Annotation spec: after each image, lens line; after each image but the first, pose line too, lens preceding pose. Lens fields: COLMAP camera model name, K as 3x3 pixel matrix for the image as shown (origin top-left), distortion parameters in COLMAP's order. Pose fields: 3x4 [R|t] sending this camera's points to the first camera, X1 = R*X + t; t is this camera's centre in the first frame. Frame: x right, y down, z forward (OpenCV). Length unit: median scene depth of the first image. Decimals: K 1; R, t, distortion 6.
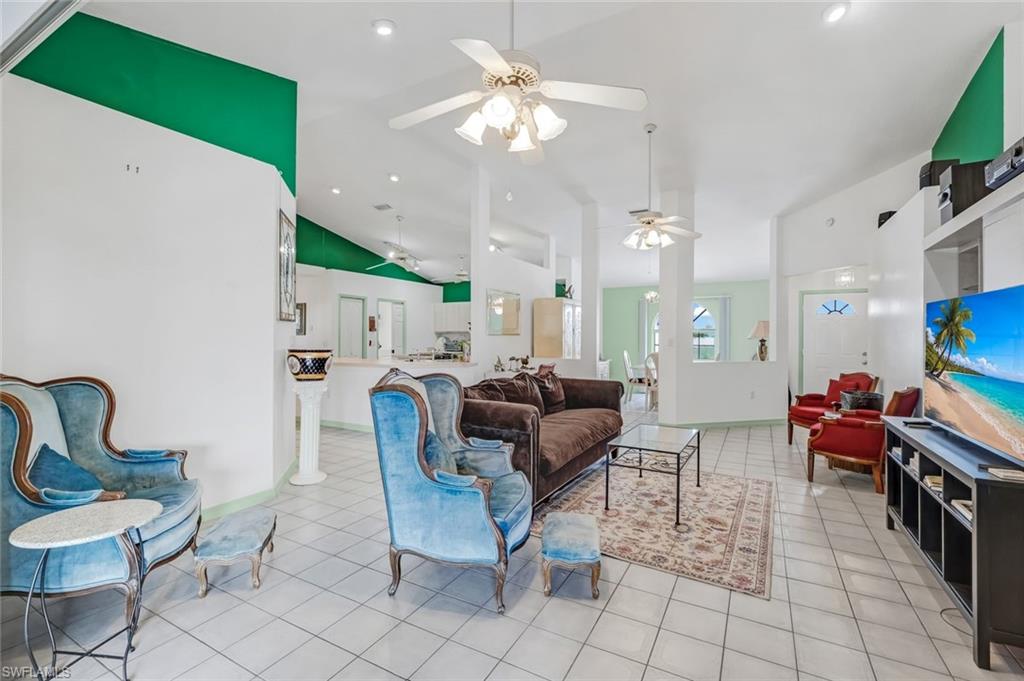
lens RADIAL K [[448.7, 0, 517.0], [0, 448.7, 338.4], [0, 0, 1]] dist [-0.003940, 0.002441]
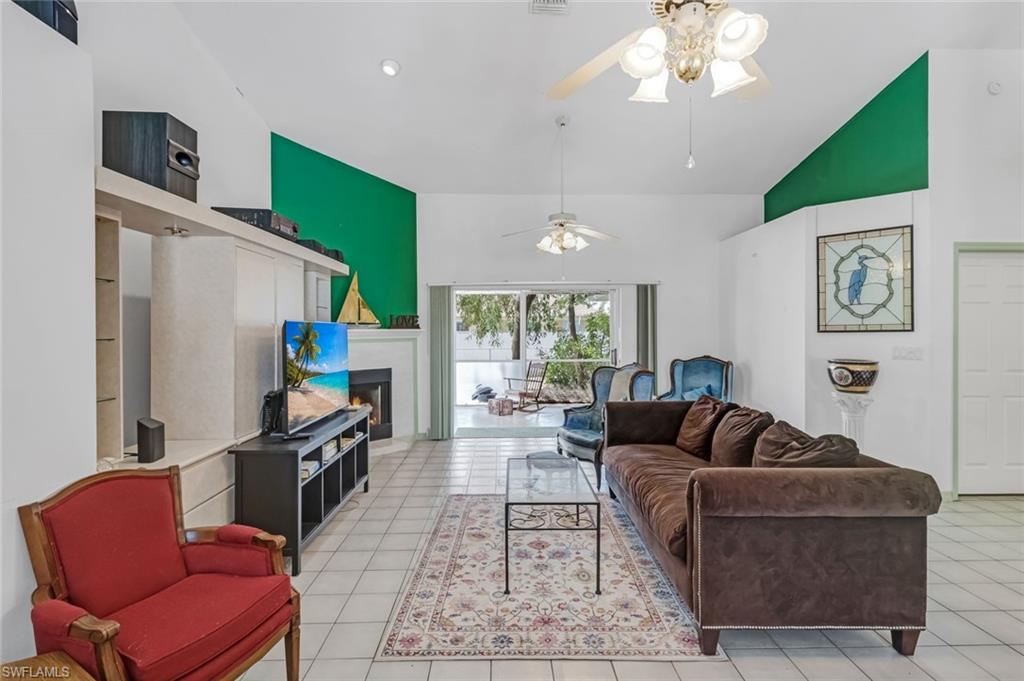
lens RADIAL K [[483.2, 0, 501.1], [0, 483.2, 339.7], [0, 0, 1]] dist [0.007665, 0.004021]
pose [[-0.878437, 0.010222, -0.477749, 0.826225], [0.001068, 0.999811, 0.019428, -0.044912], [0.477857, 0.016556, -0.878282, 1.788823]]
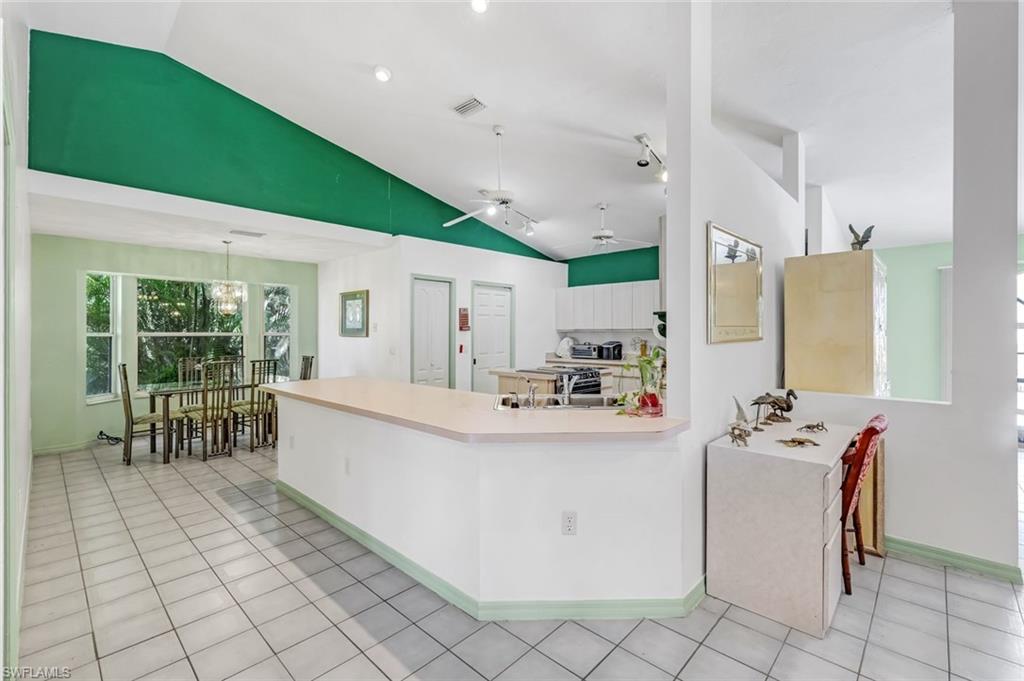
lens RADIAL K [[448.7, 0, 504.9], [0, 448.7, 330.5], [0, 0, 1]] dist [-0.003940, 0.002441]
pose [[0.959880, -0.004691, -0.280373, -0.223087], [0.002968, 0.999974, -0.006570, -0.032504], [0.280397, 0.005474, 0.959869, 1.063634]]
